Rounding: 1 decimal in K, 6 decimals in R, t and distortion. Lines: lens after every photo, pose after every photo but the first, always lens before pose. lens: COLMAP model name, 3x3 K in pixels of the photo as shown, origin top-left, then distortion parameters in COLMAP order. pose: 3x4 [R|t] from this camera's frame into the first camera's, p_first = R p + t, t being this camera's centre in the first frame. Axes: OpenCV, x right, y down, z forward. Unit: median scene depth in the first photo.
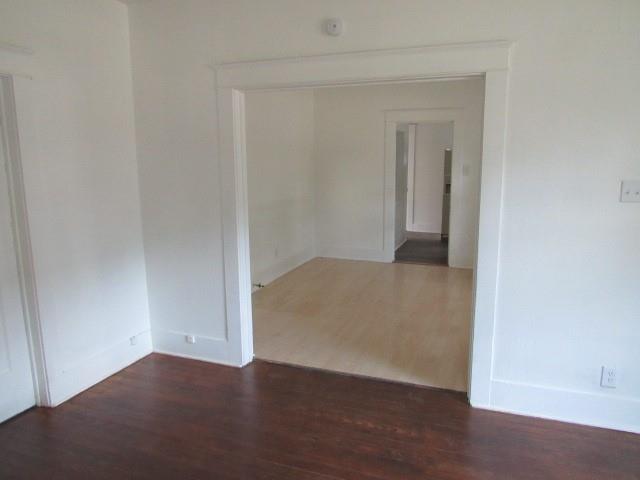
lens RADIAL K [[469.5, 0, 310.4], [0, 469.5, 241.9], [0, 0, 1]] dist [-0.045546, -0.001494]
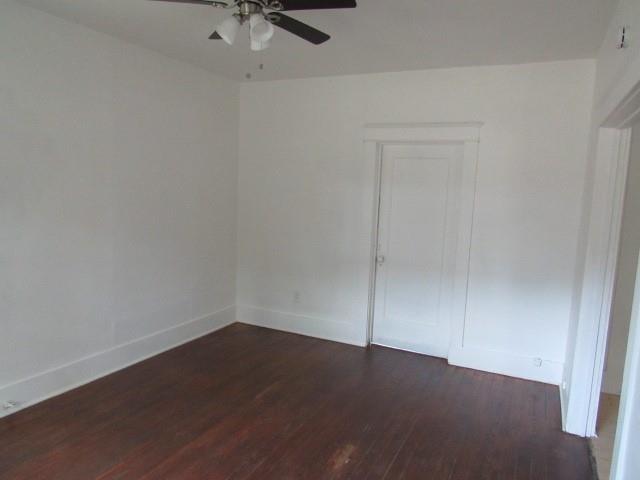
lens RADIAL K [[451.4, 0, 320.0], [0, 451.4, 240.0], [0, 0, 1]] dist [-0.009927, -0.000335]
pose [[-0.077433, 0.146125, -0.986231, 0.727365], [-0.202411, 0.966296, 0.159064, -0.141778], [0.976235, 0.211940, -0.045246, 0.540501]]
